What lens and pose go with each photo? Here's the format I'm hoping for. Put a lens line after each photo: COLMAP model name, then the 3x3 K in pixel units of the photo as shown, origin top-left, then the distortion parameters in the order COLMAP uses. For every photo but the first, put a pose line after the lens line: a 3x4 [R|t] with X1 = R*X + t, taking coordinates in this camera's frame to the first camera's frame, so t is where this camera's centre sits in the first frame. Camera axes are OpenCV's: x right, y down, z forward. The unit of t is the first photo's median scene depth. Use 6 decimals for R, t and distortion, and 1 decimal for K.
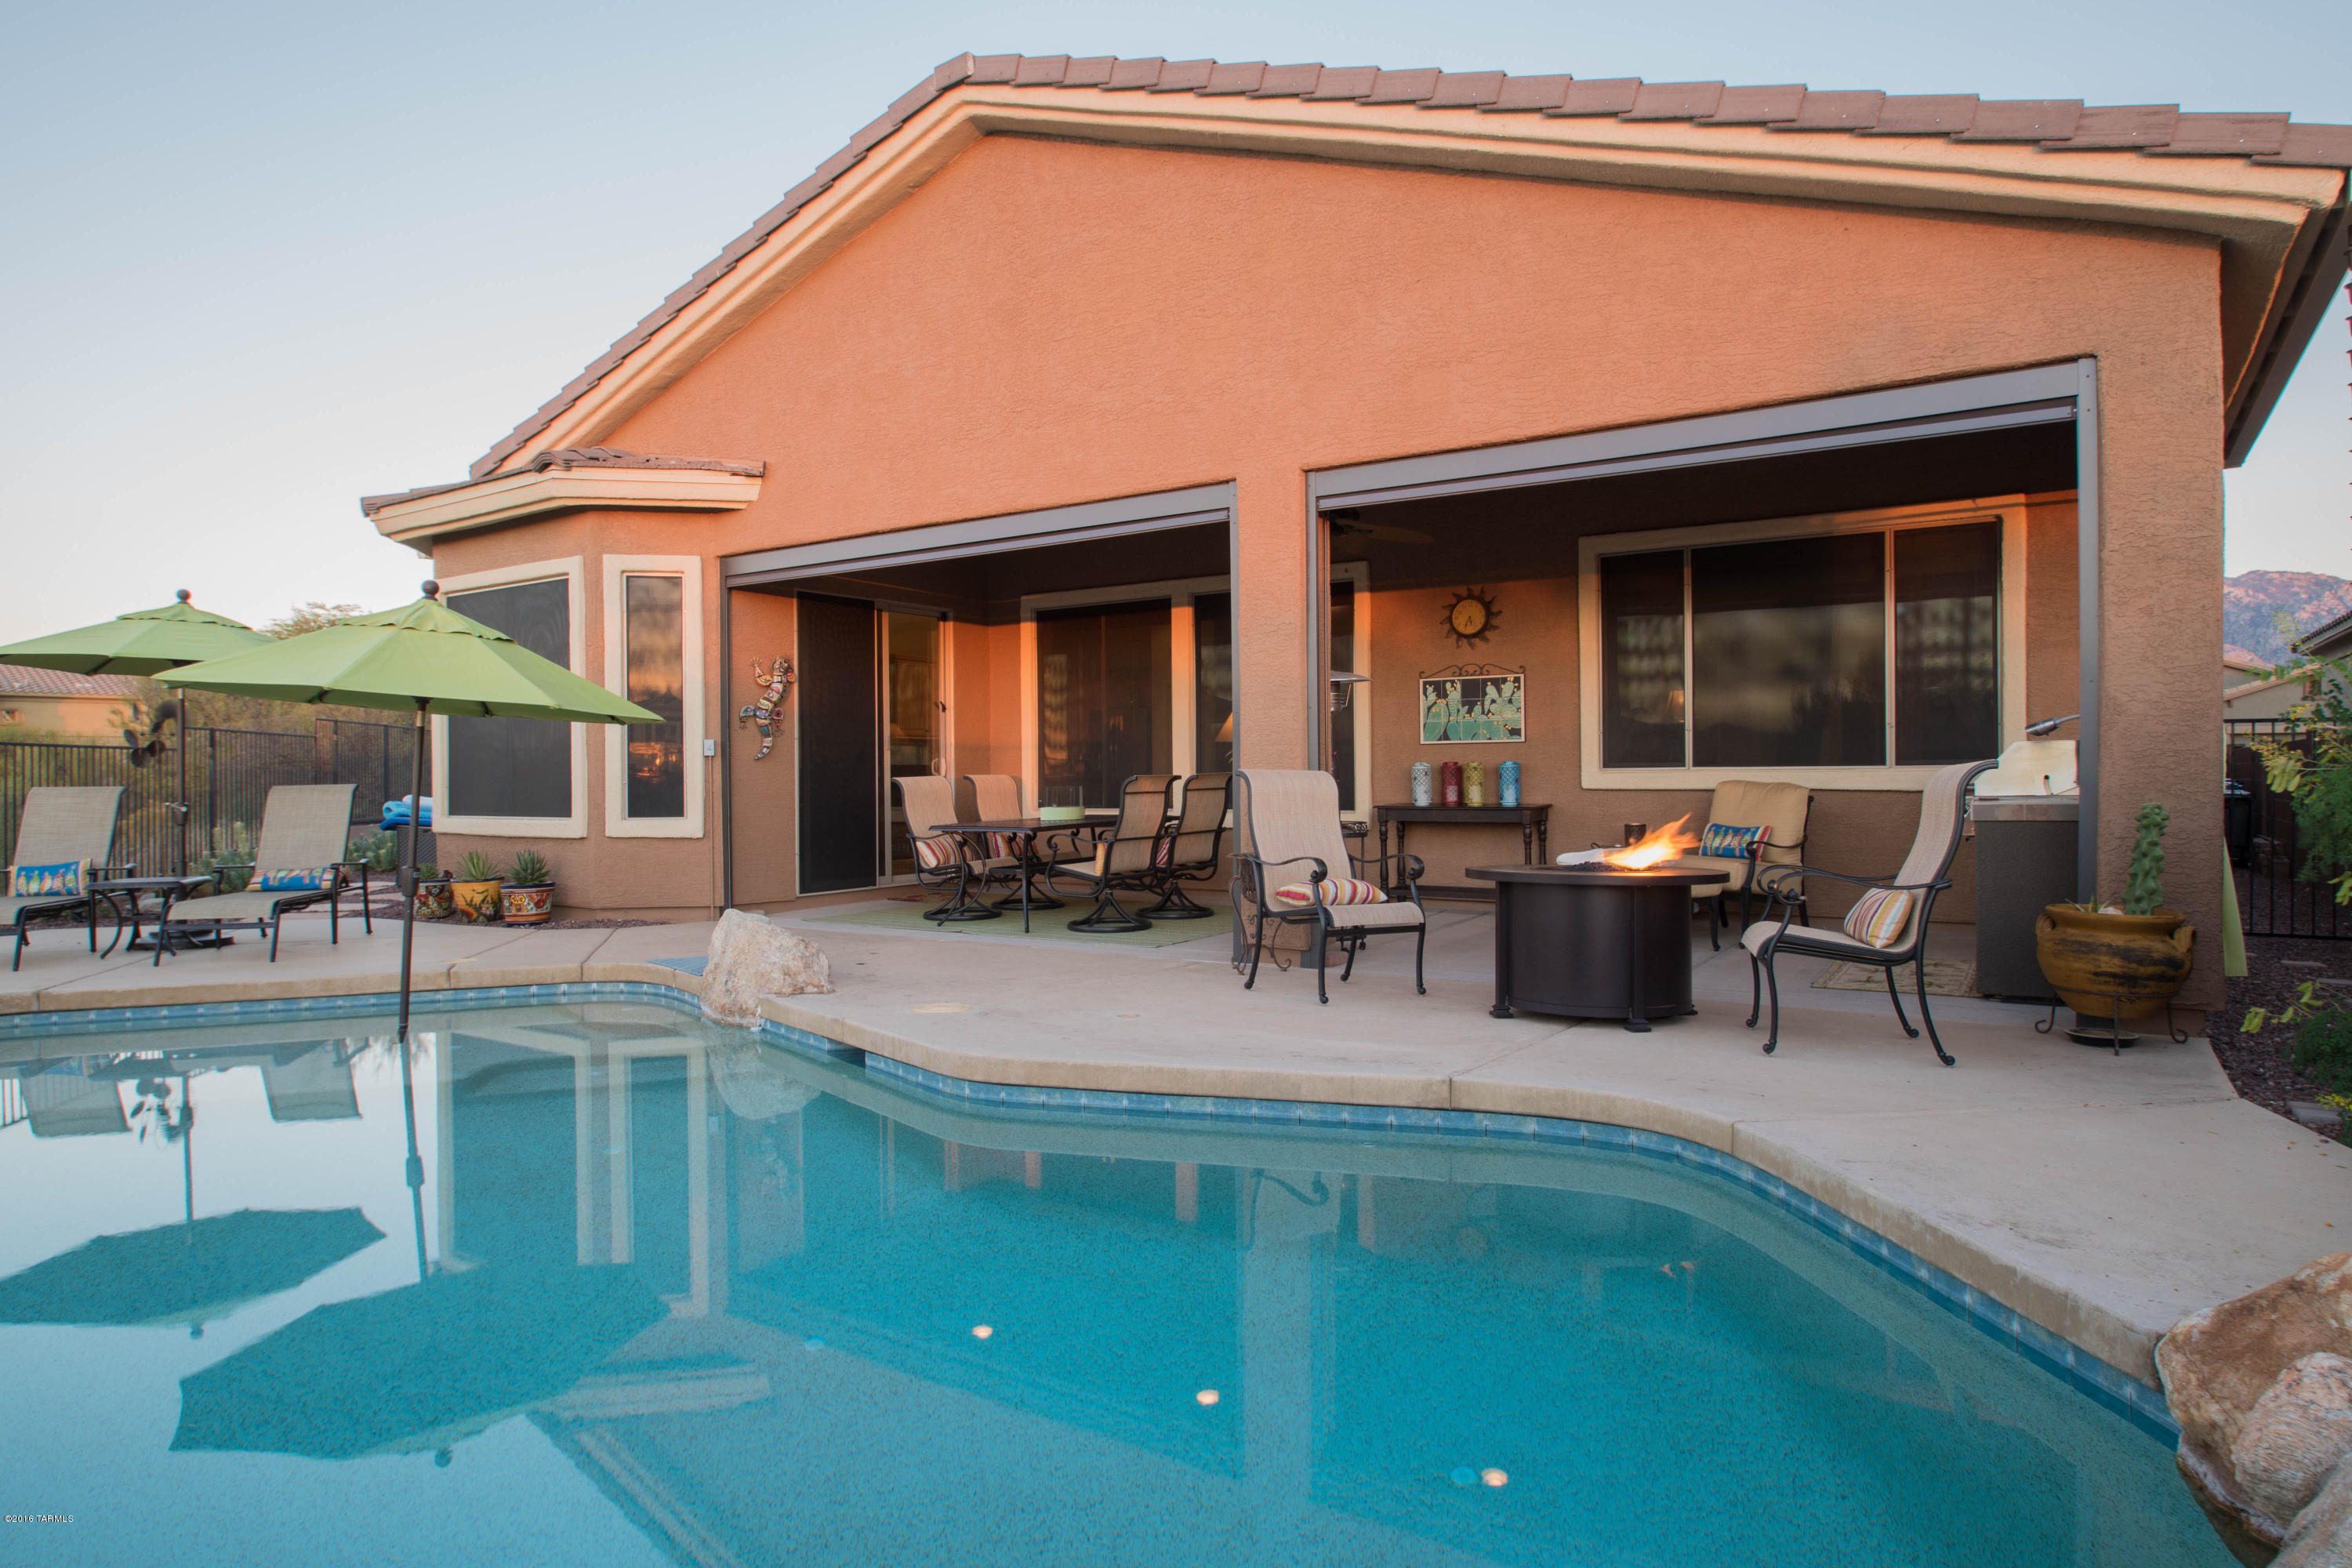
lens RADIAL K [[1402.7, 0, 1176.1], [0, 1402.7, 779.0], [0, 0, 1]] dist [-0.029775, -0.000698]
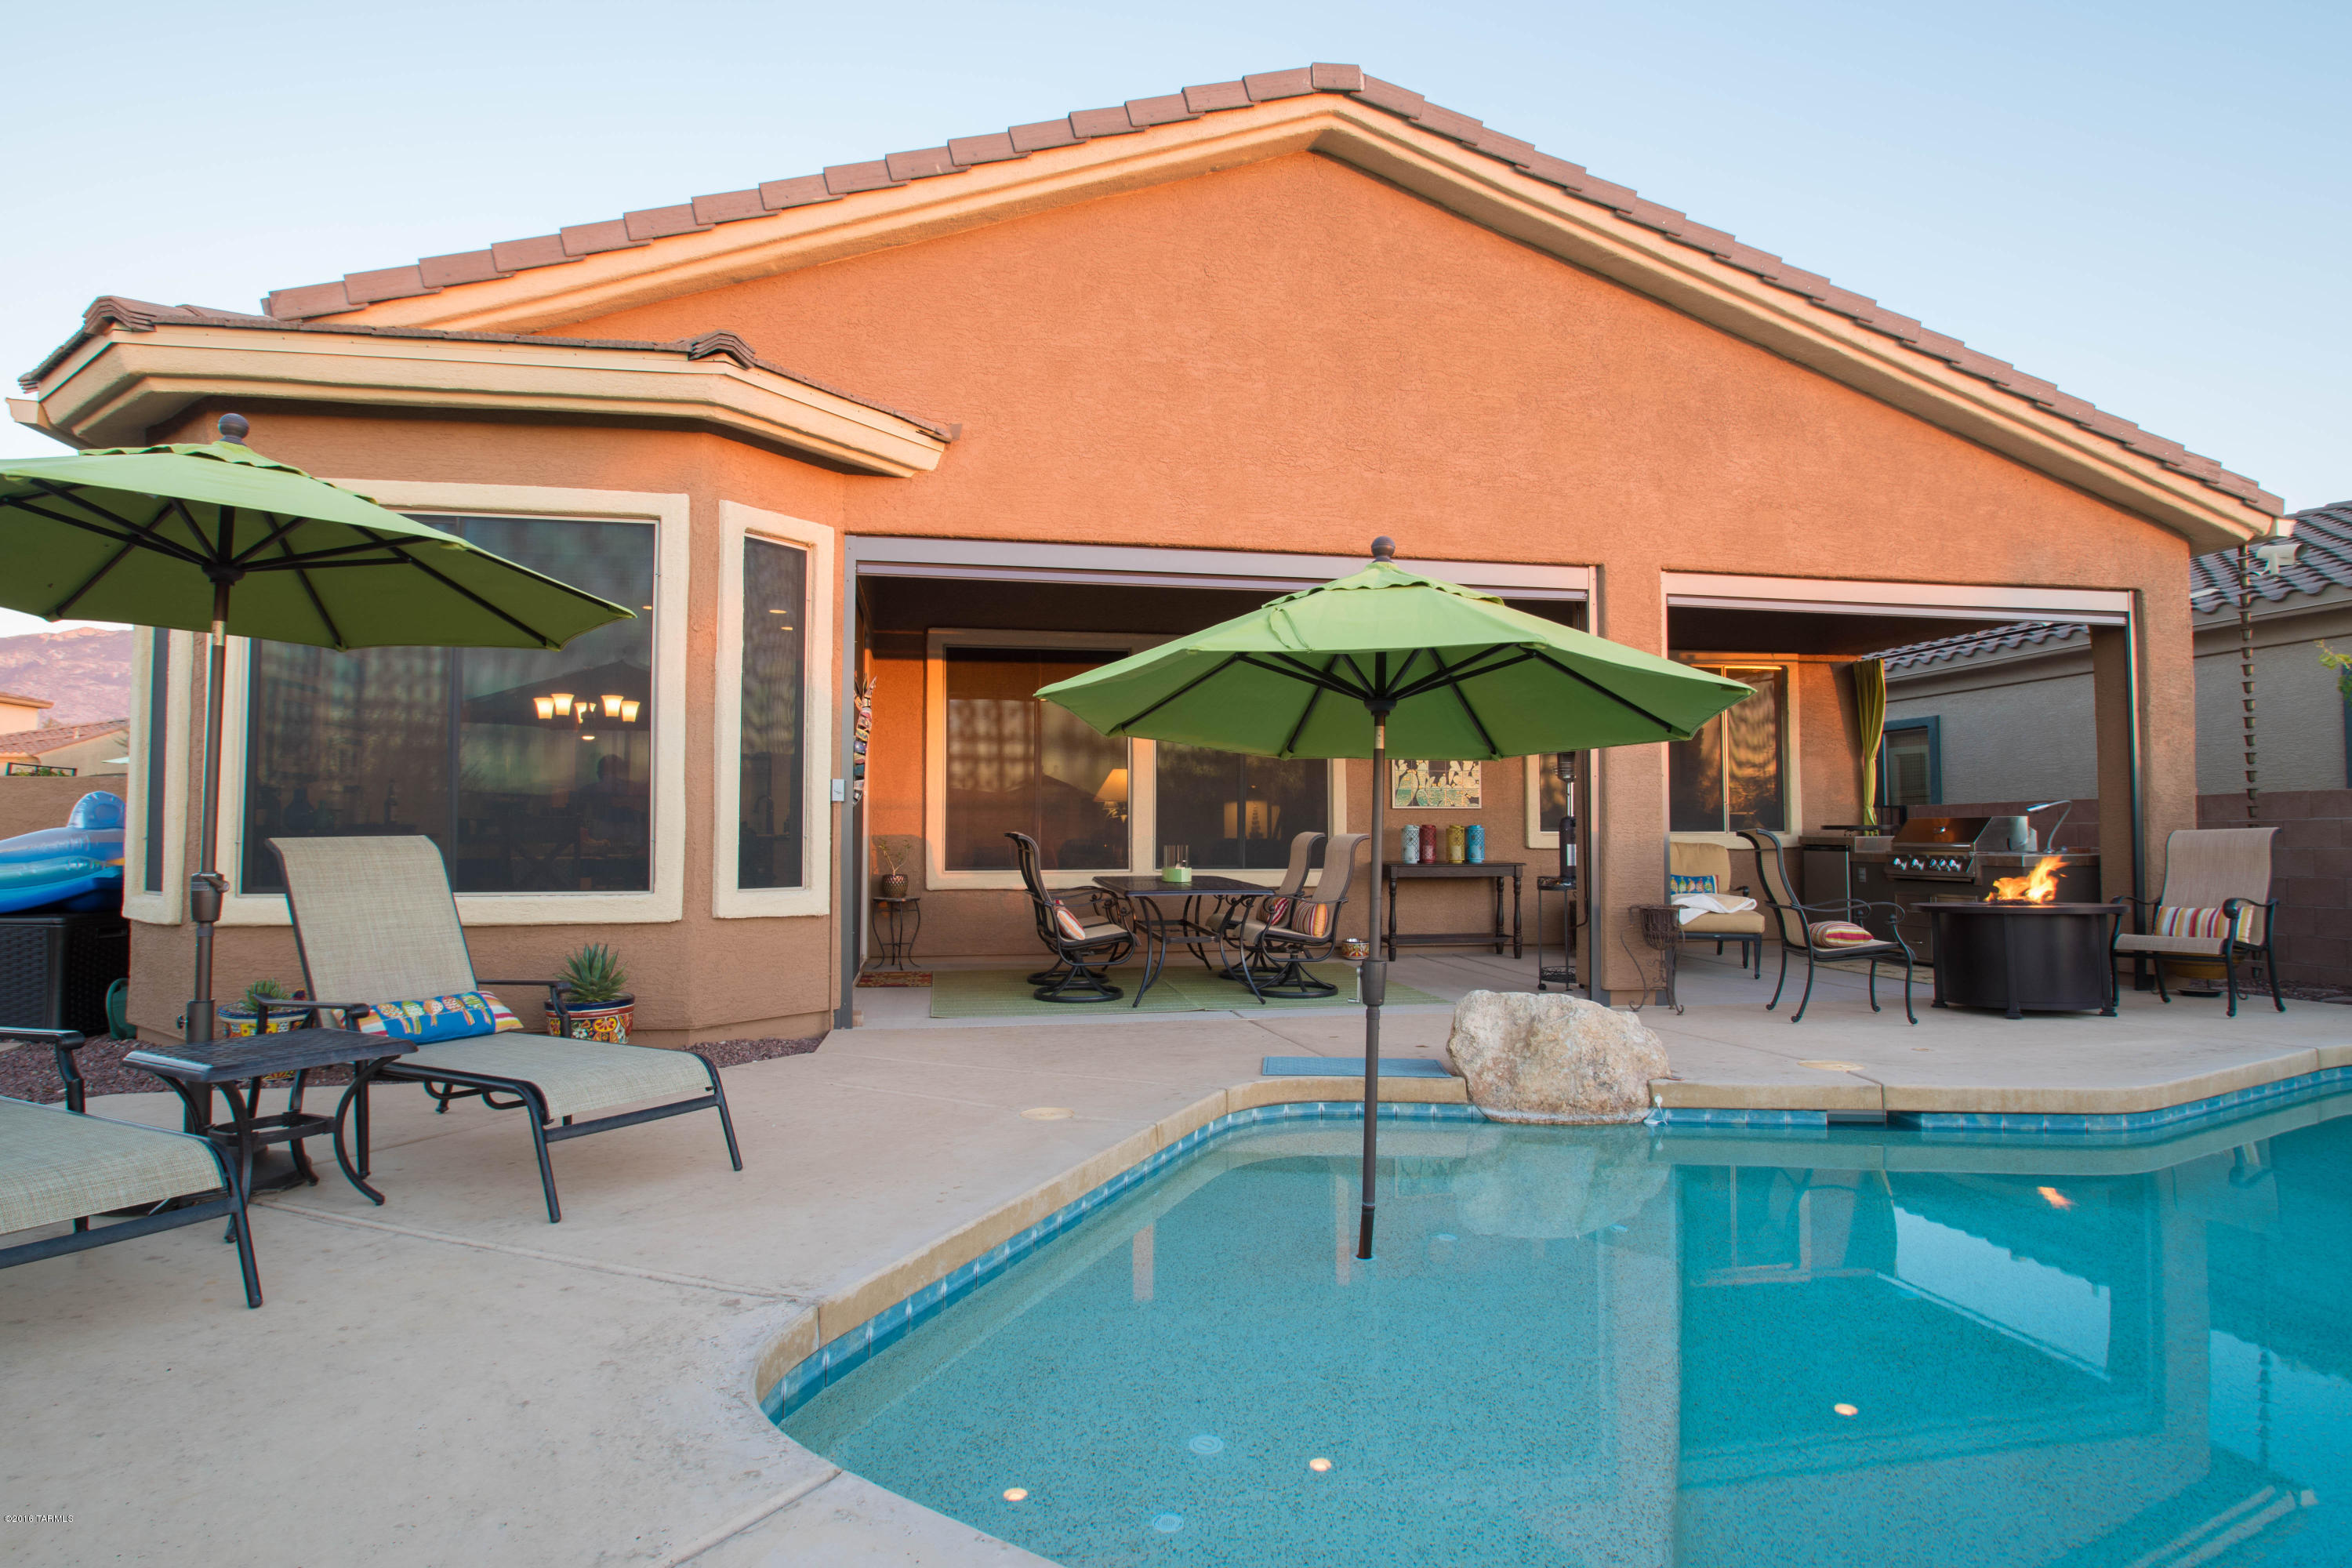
lens RADIAL K [[1251.2, 0, 1176.0], [0, 1251.2, 784.0], [0, 0, 1]] dist [-0.021357, -0.001313]
pose [[0.709419, 0.038004, 0.703762, -0.685488], [-0.003801, 0.998737, -0.050101, 0.006608], [-0.704777, 0.032868, 0.708667, 0.425832]]
